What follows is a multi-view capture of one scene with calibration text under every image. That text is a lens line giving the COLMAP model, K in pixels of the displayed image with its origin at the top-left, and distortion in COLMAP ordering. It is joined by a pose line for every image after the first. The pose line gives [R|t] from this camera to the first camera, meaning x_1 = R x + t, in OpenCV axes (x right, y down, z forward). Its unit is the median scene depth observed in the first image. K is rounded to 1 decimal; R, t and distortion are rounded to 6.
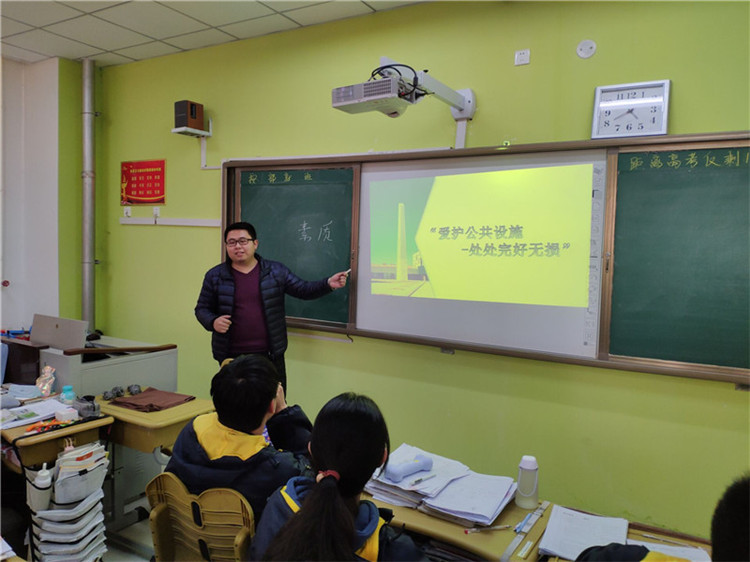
lens RADIAL K [[555.9, 0, 376.9], [0, 555.9, 284.0], [0, 0, 1]] dist [0.002050, -0.036384]
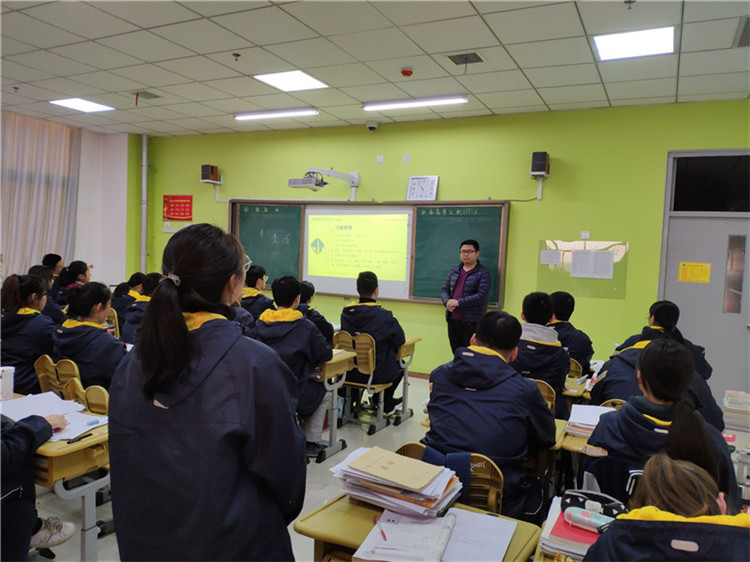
lens RADIAL K [[555.9, 0, 388.4], [0, 555.9, 299.6], [0, 0, 1]] dist [0.002050, -0.036384]
pose [[0.996456, 0.012428, 0.083192, 0.092820], [-0.013354, 0.999855, 0.010587, 0.080444], [-0.083048, -0.011661, 0.996477, -0.855173]]
